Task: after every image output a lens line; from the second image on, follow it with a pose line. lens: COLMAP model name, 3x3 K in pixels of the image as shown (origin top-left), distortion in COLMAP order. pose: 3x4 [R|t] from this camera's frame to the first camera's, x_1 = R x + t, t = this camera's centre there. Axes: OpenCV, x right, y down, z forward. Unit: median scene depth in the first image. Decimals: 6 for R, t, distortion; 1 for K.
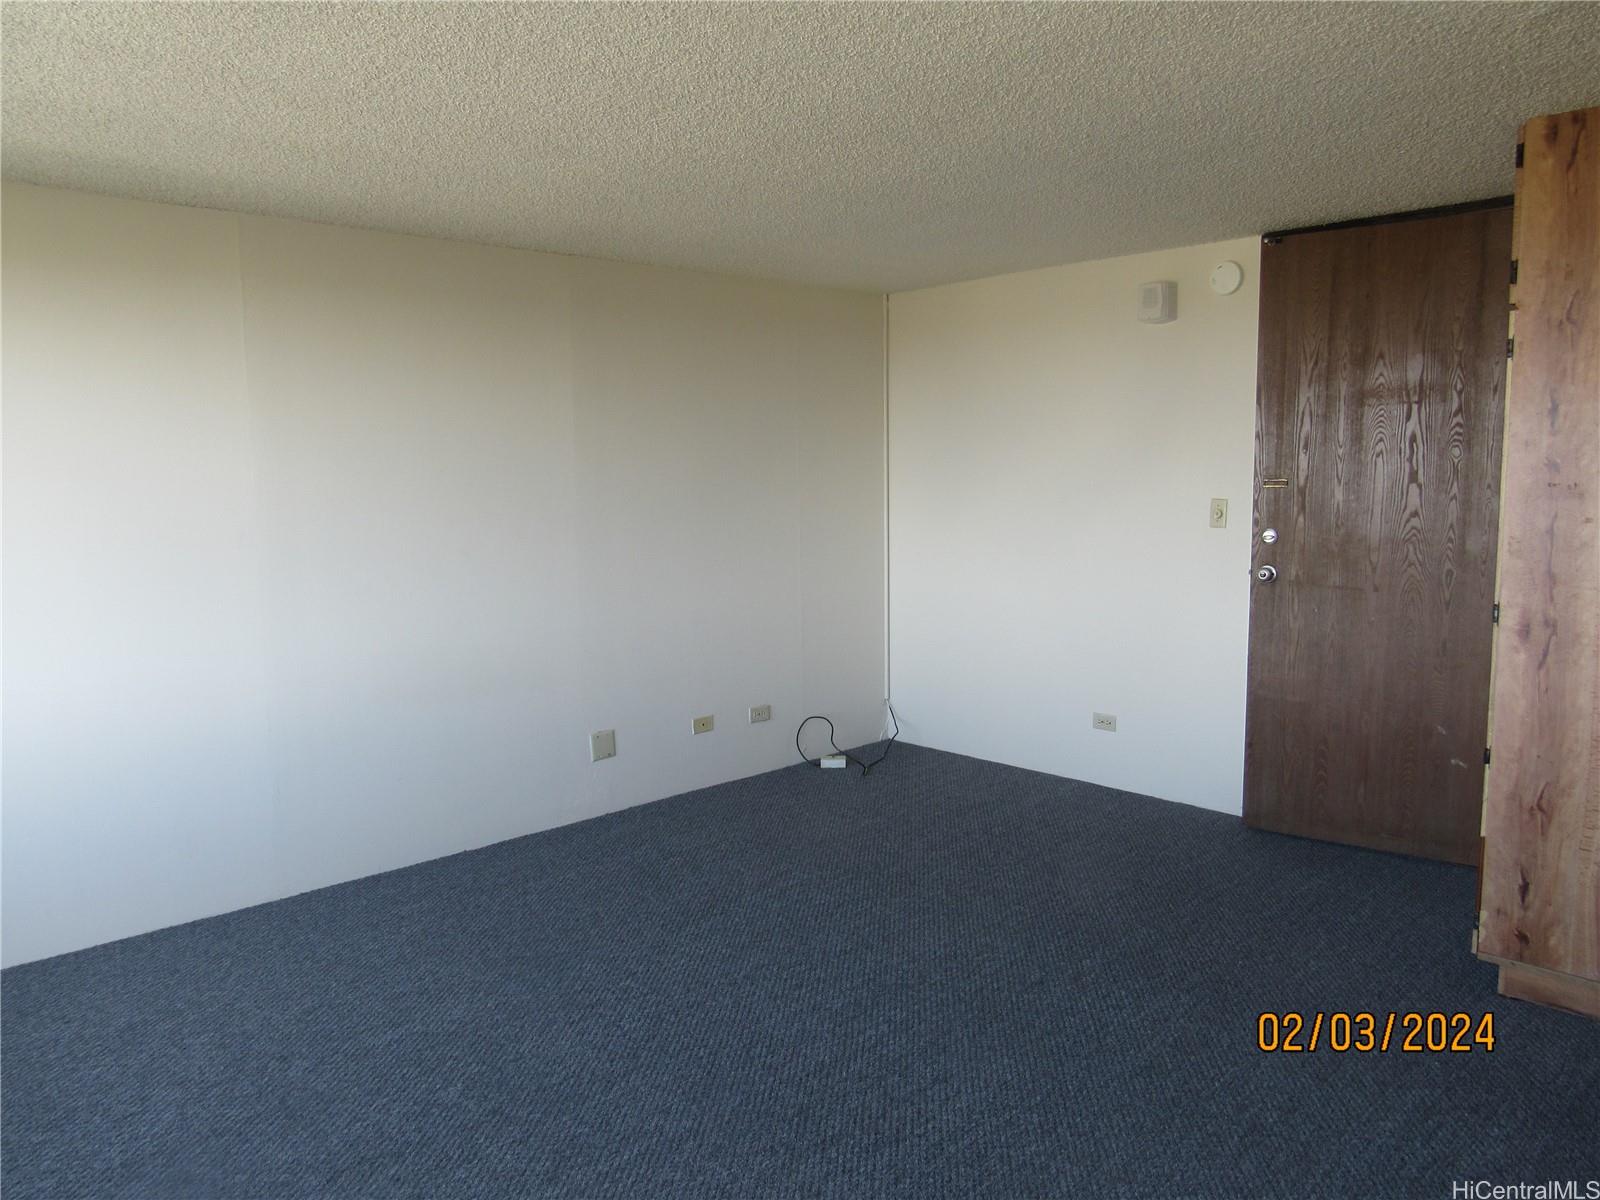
lens RADIAL K [[1122.9, 0, 800.6], [0, 1122.9, 599.0], [0, 0, 1]] dist [-0.000170, -0.000083]
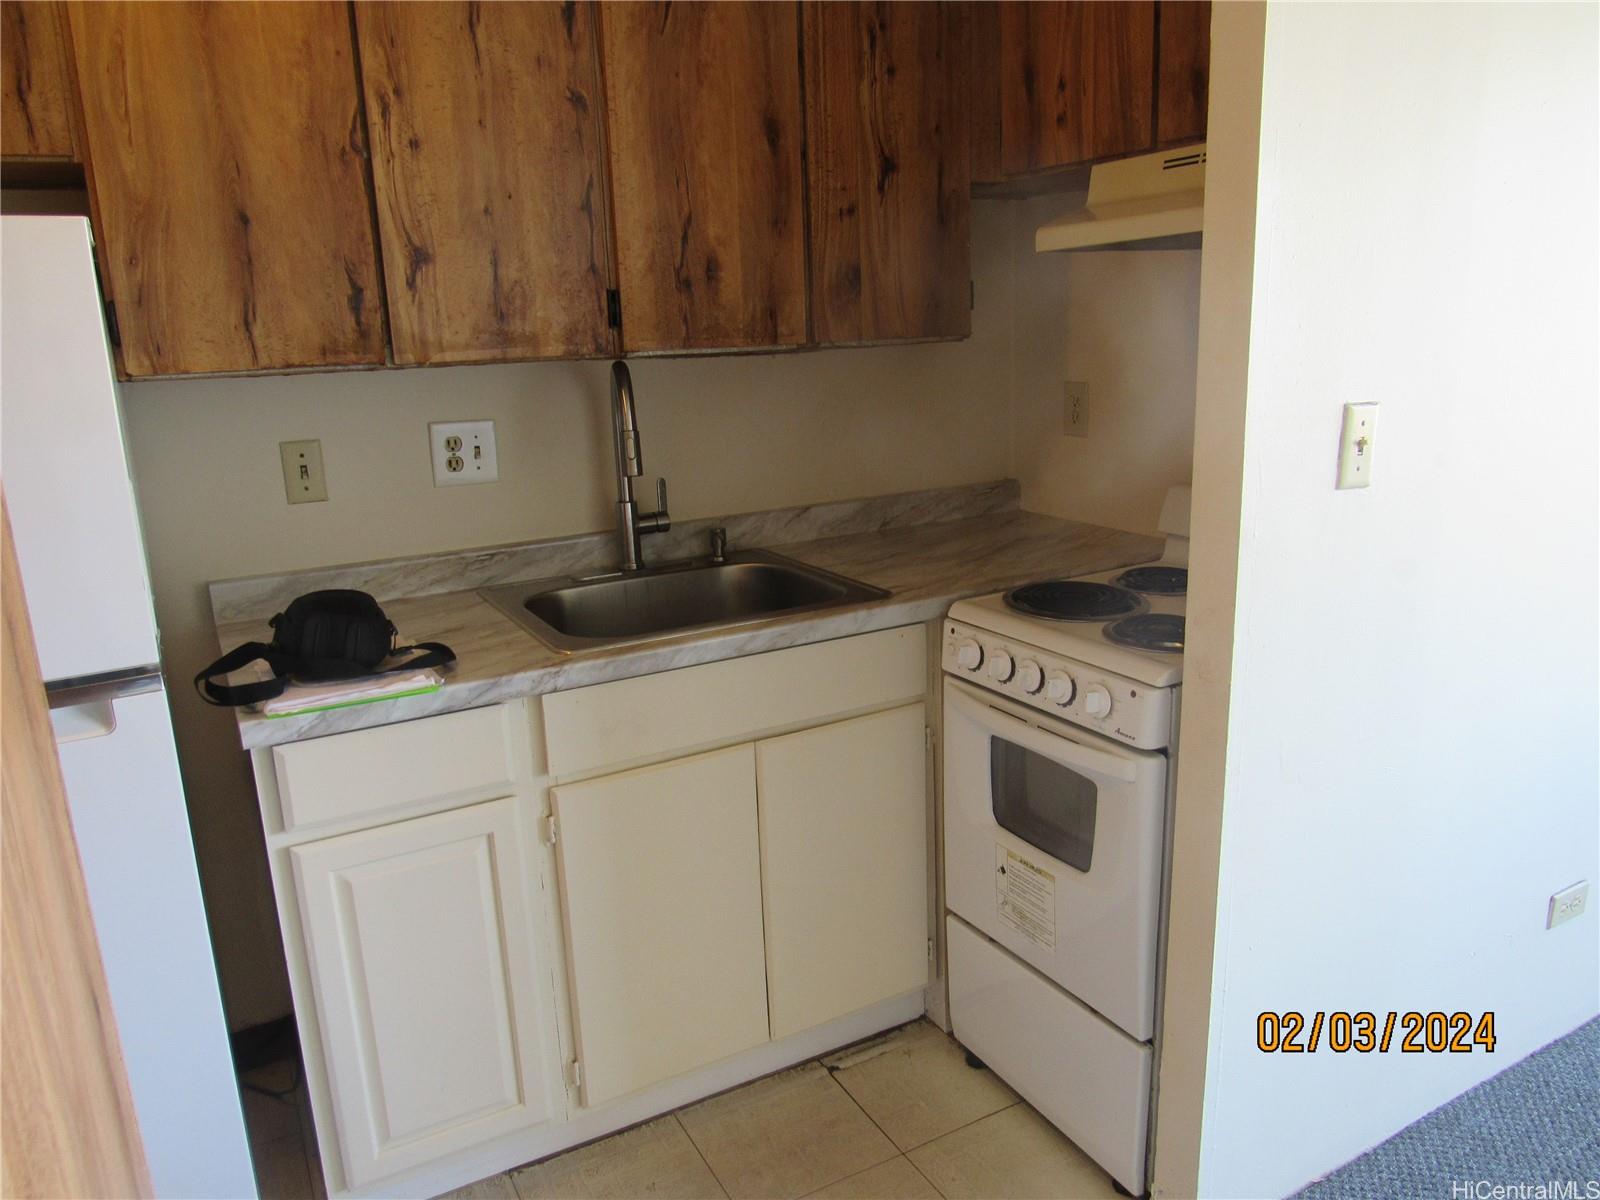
lens RADIAL K [[1122.9, 0, 799.5], [0, 1122.9, 601.9], [0, 0, 1]] dist [-0.000170, -0.000083]
pose [[0.791771, -0.173422, 0.585682, 0.466965], [0.136935, 0.984839, 0.106494, 0.372205], [-0.595271, -0.004119, 0.803514, 0.427064]]
